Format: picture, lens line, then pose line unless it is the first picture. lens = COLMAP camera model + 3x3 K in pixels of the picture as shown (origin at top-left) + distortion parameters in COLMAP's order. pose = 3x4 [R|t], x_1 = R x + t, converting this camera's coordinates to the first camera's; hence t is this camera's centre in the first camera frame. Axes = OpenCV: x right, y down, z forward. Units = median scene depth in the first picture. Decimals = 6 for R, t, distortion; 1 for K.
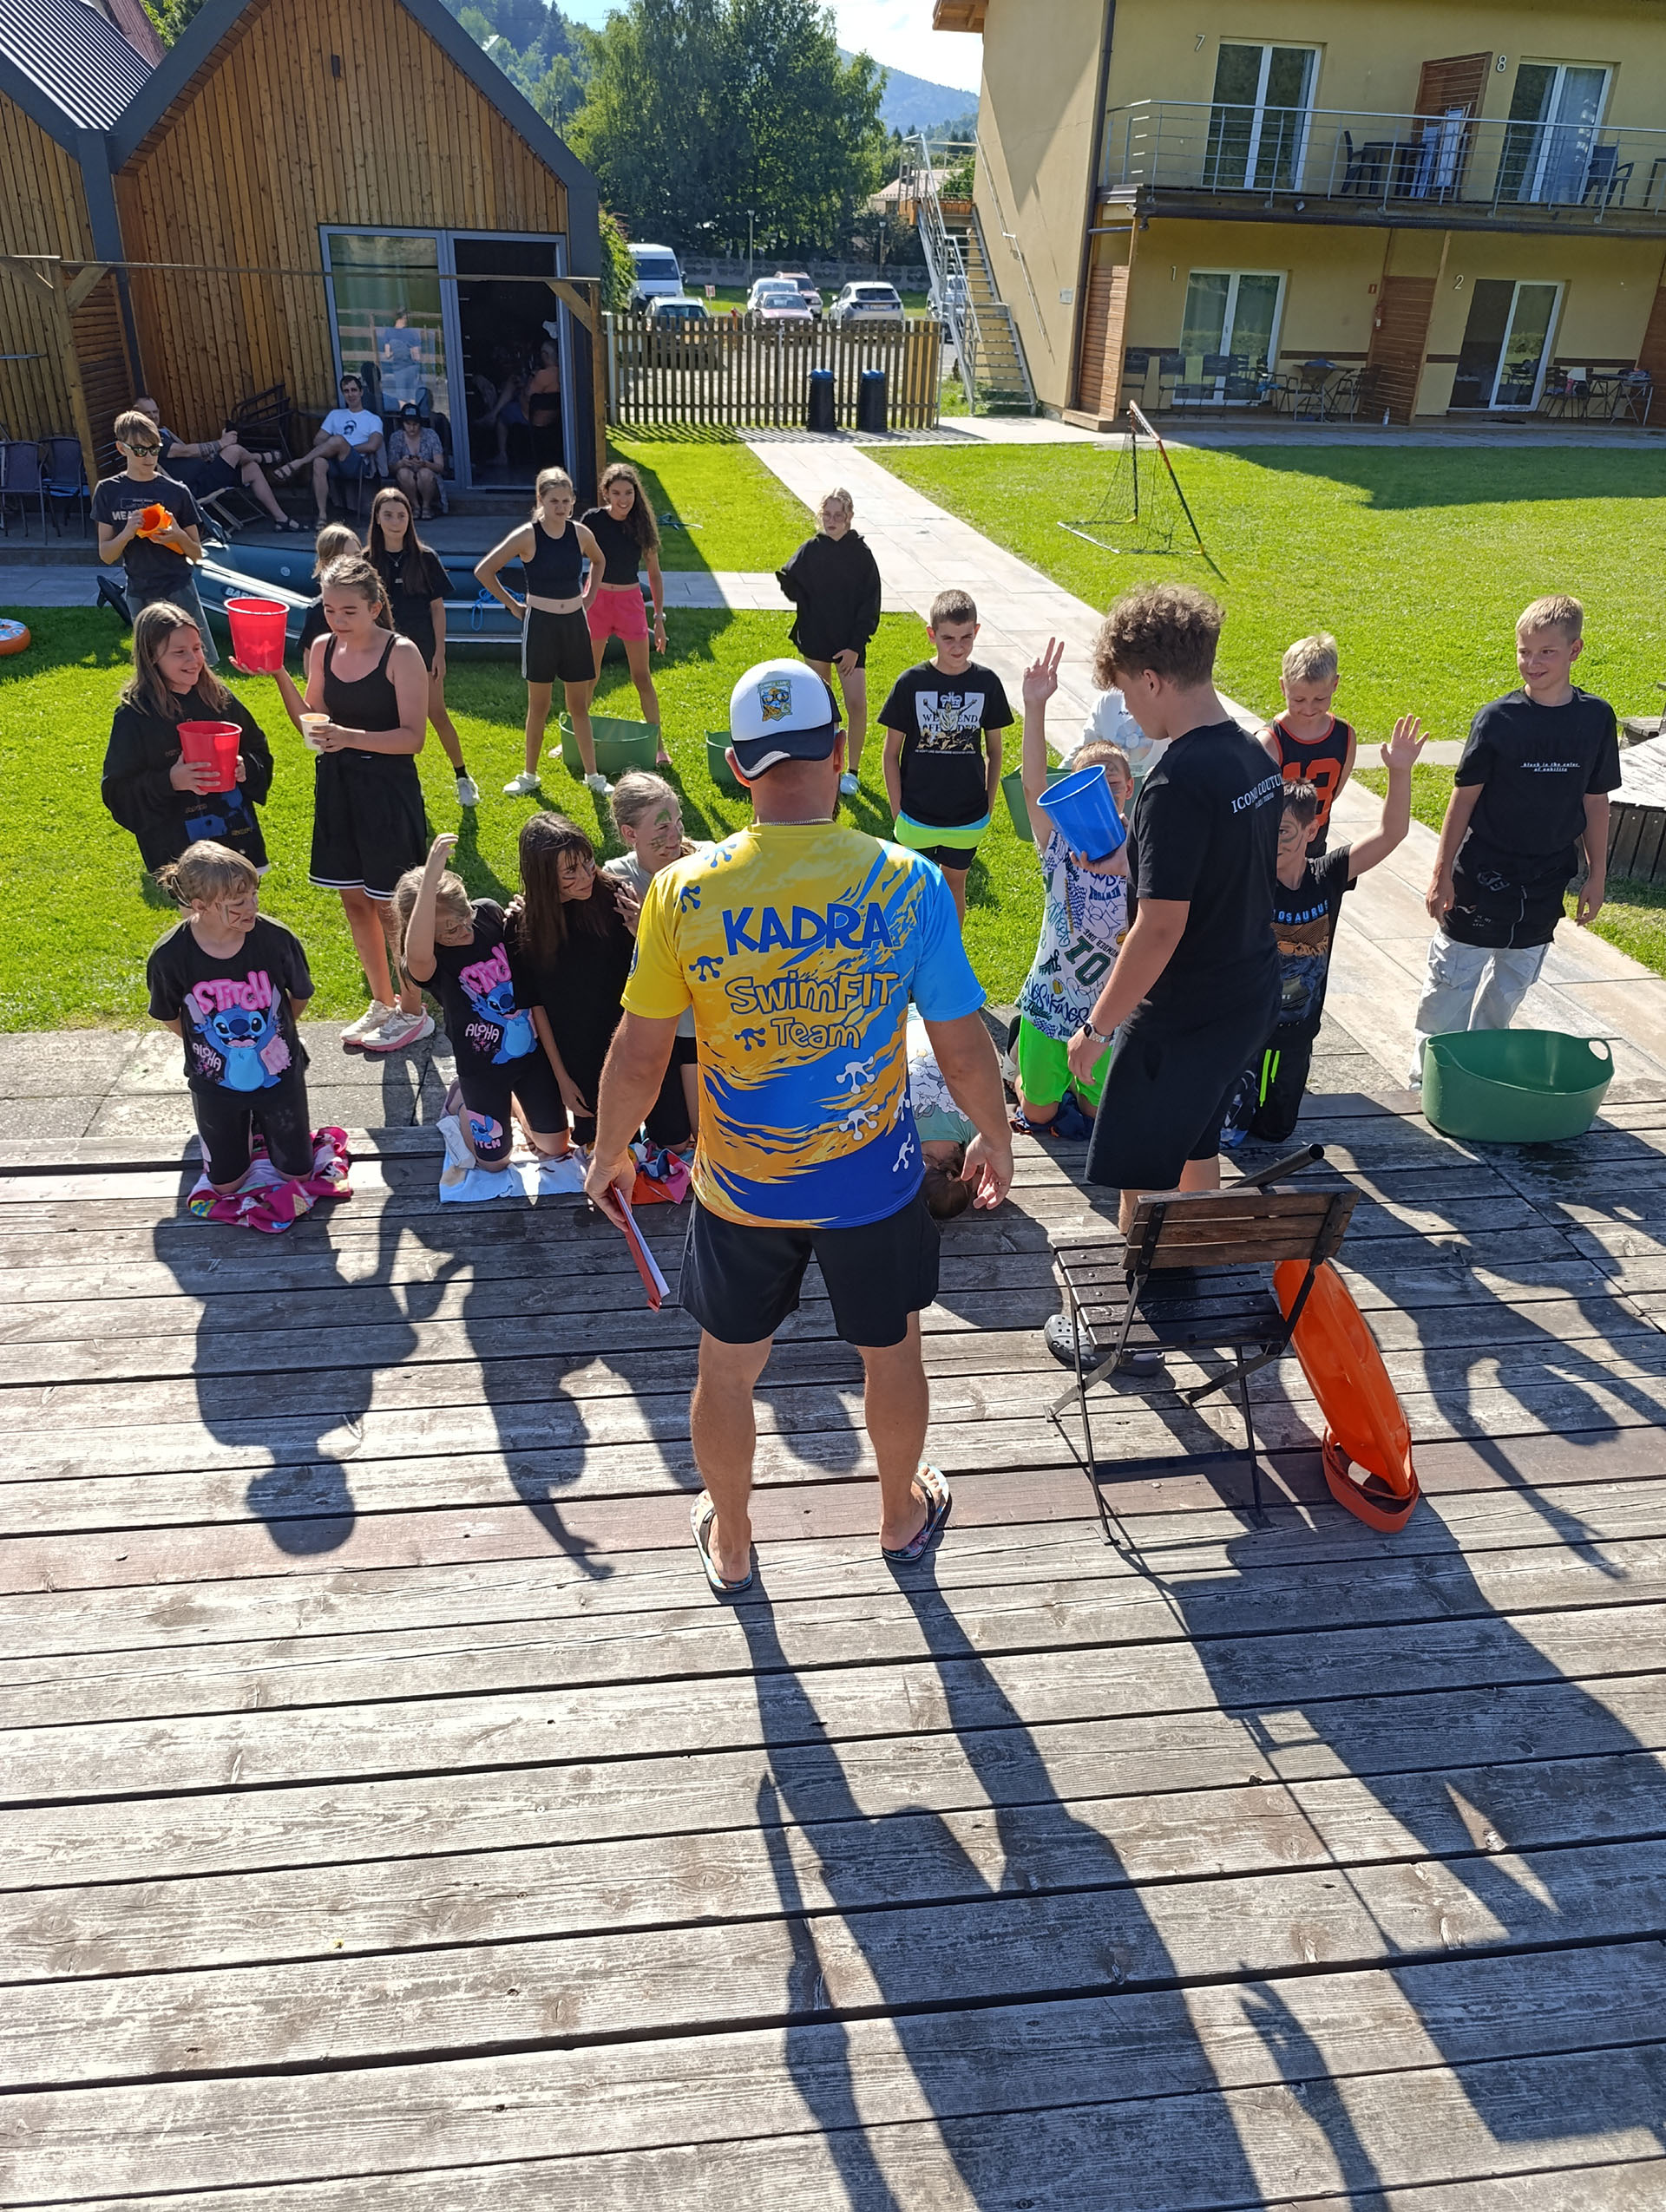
lens RADIAL K [[1509.6, 0, 833.0], [0, 1509.6, 1106.0], [0, 0, 1]] dist [0.048073, -0.080266]
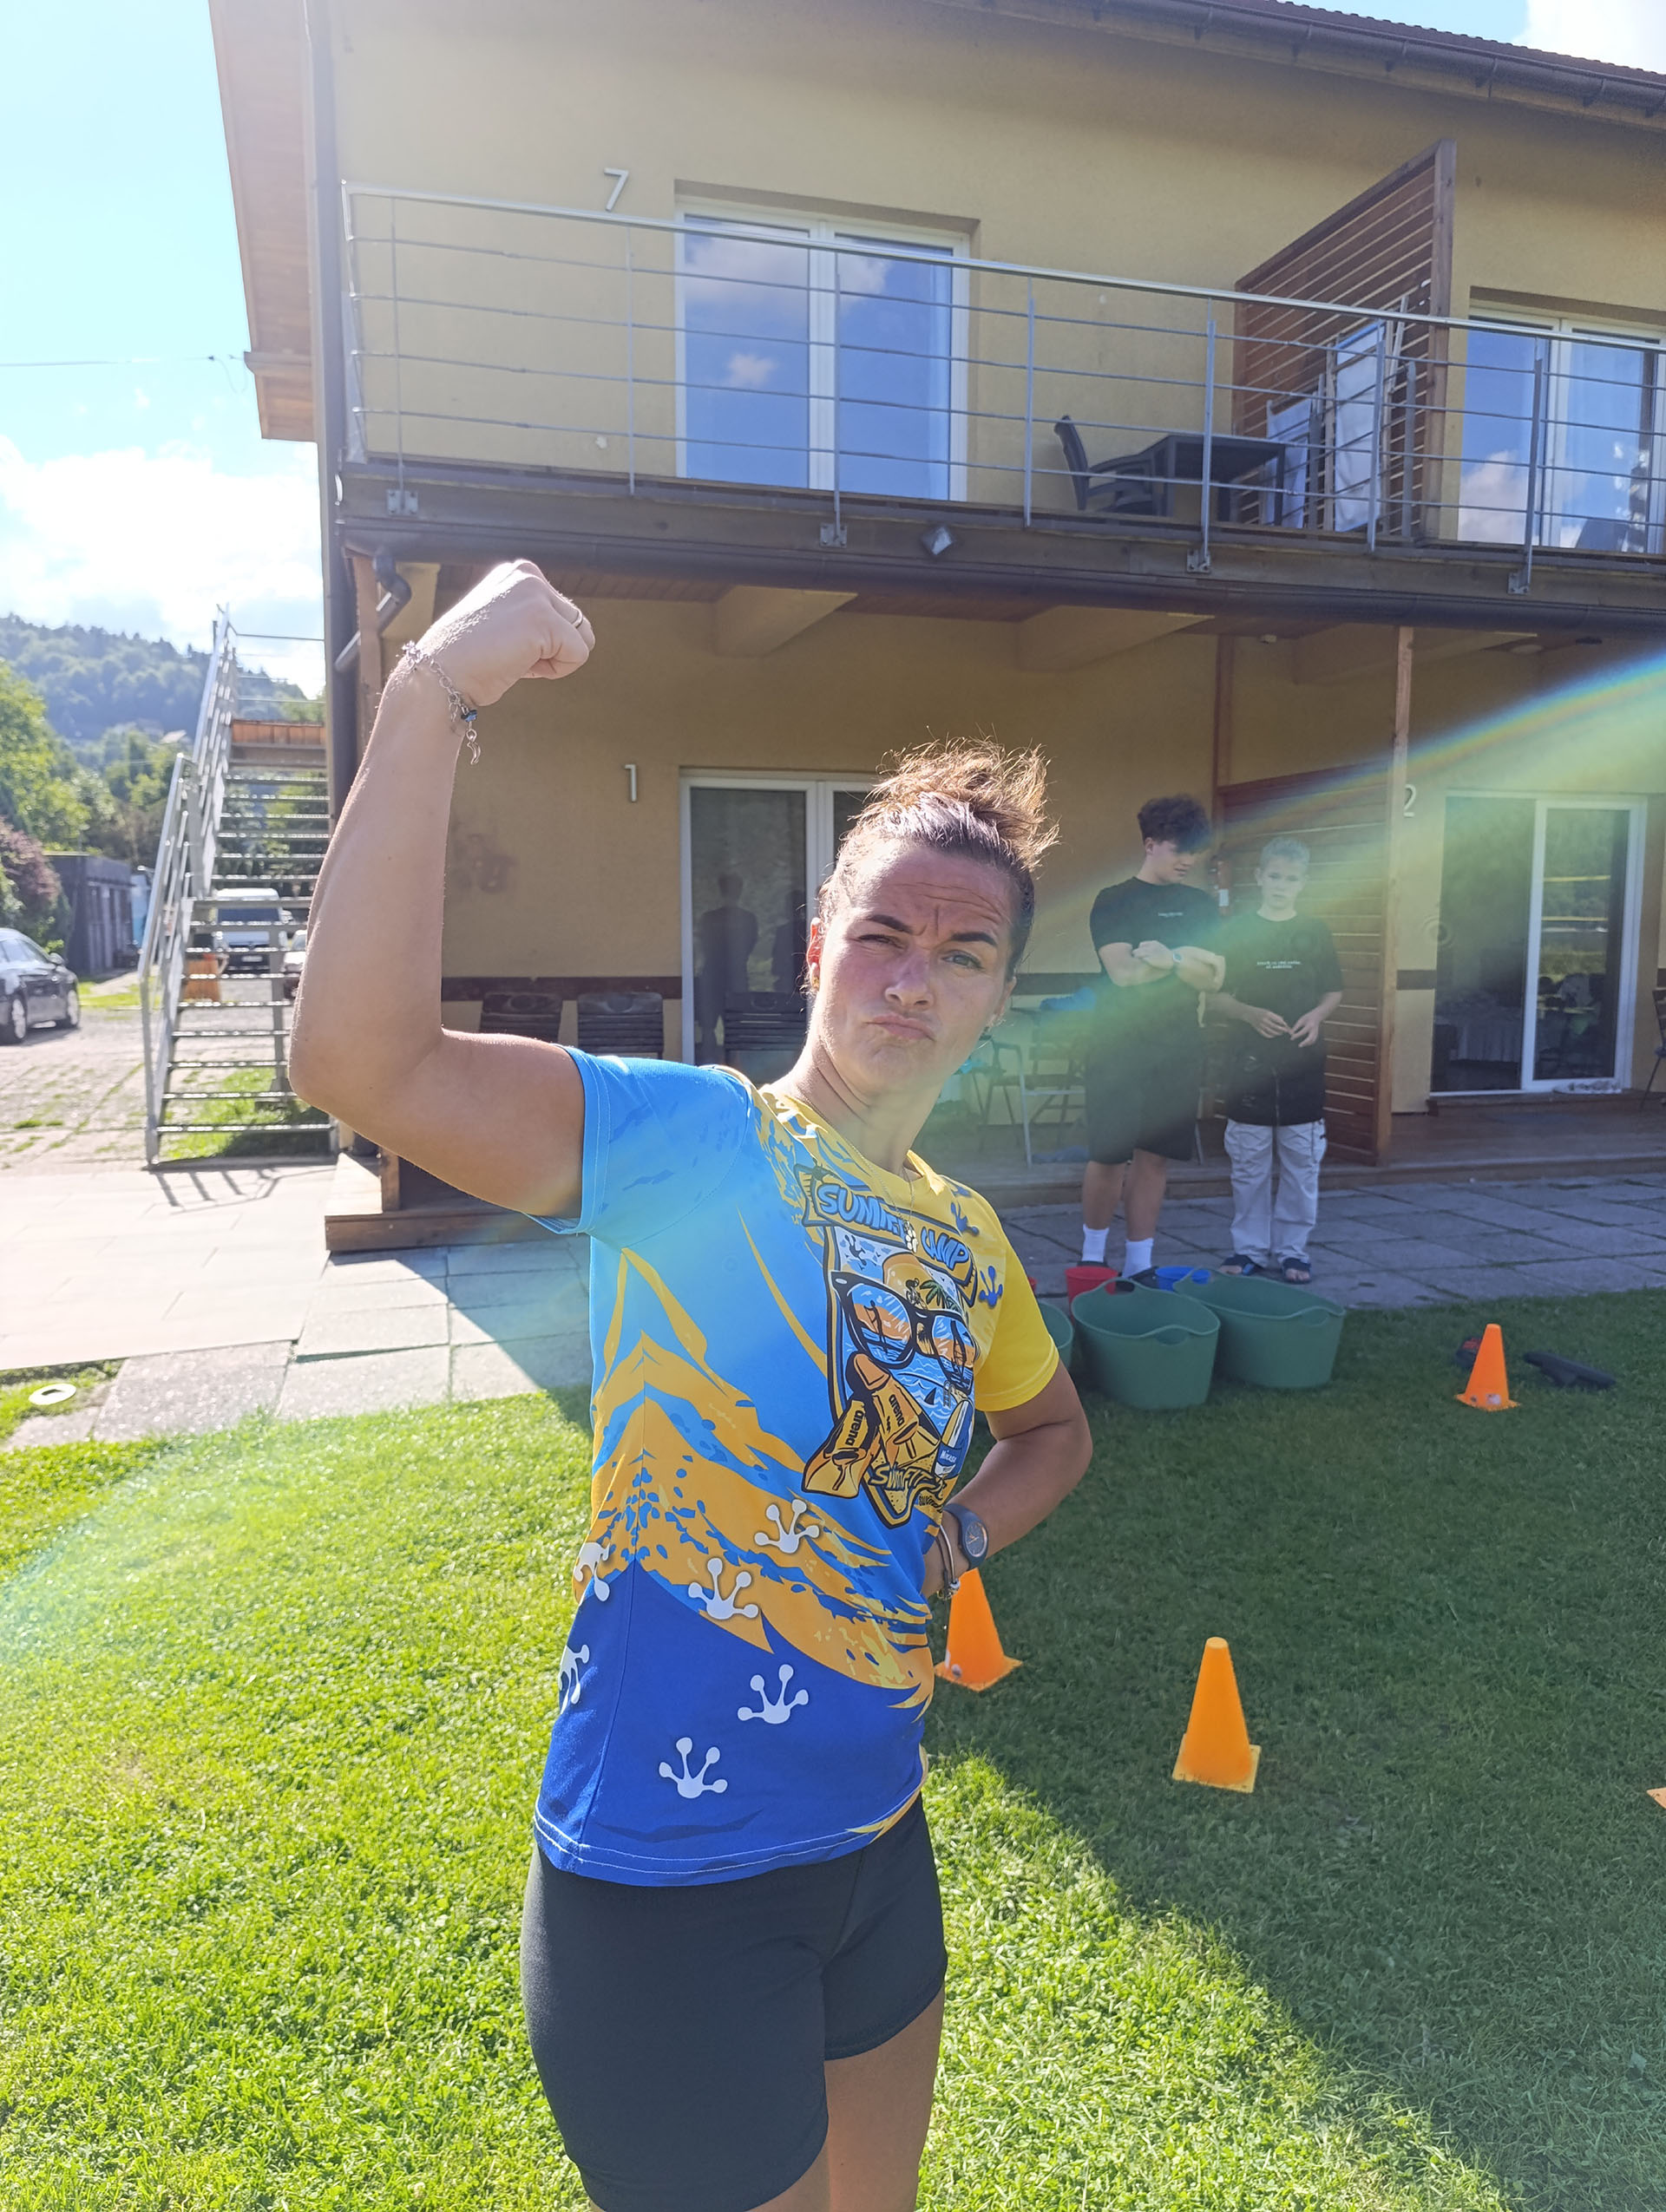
lens RADIAL K [[1509.6, 0, 833.0], [0, 1509.6, 1106.0], [0, 0, 1]] dist [0.048073, -0.080266]
pose [[0.993497, -0.037095, 0.107641, 0.238642], [0.073664, 0.930312, -0.359295, -0.363813], [-0.086812, 0.364888, 0.926995, 0.727630]]
